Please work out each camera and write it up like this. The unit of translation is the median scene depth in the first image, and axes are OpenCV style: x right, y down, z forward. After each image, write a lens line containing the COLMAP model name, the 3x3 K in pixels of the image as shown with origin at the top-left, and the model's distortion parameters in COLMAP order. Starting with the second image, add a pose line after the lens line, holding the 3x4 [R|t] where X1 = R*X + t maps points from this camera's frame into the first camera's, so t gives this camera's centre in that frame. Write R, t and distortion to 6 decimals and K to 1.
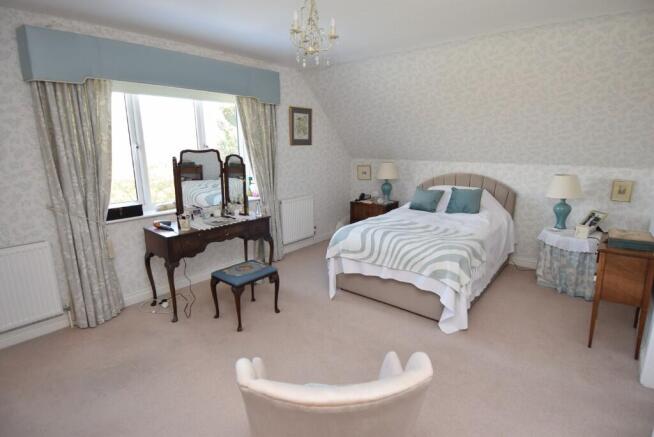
lens RADIAL K [[355.2, 0, 327.0], [0, 355.2, 218.5], [0, 0, 1]] dist [0.048128, -0.067576]
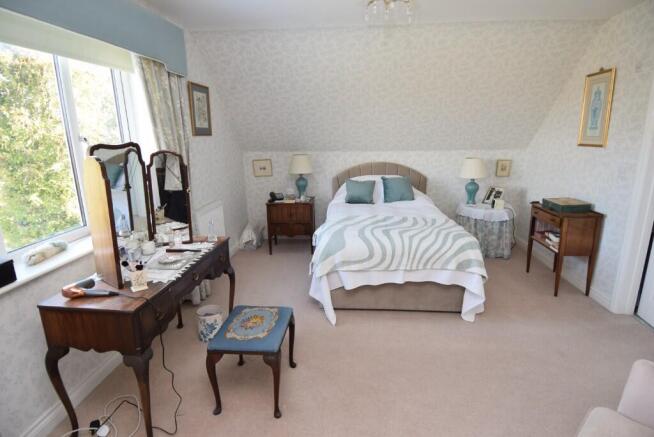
lens RADIAL K [[355.2, 0, 327.0], [0, 355.2, 218.5], [0, 0, 1]] dist [0.048128, -0.067576]
pose [[0.798741, -0.146602, 0.583542, -0.425166], [0.133579, 0.988865, 0.065591, -0.066427], [-0.586660, 0.025559, 0.809430, 0.333067]]
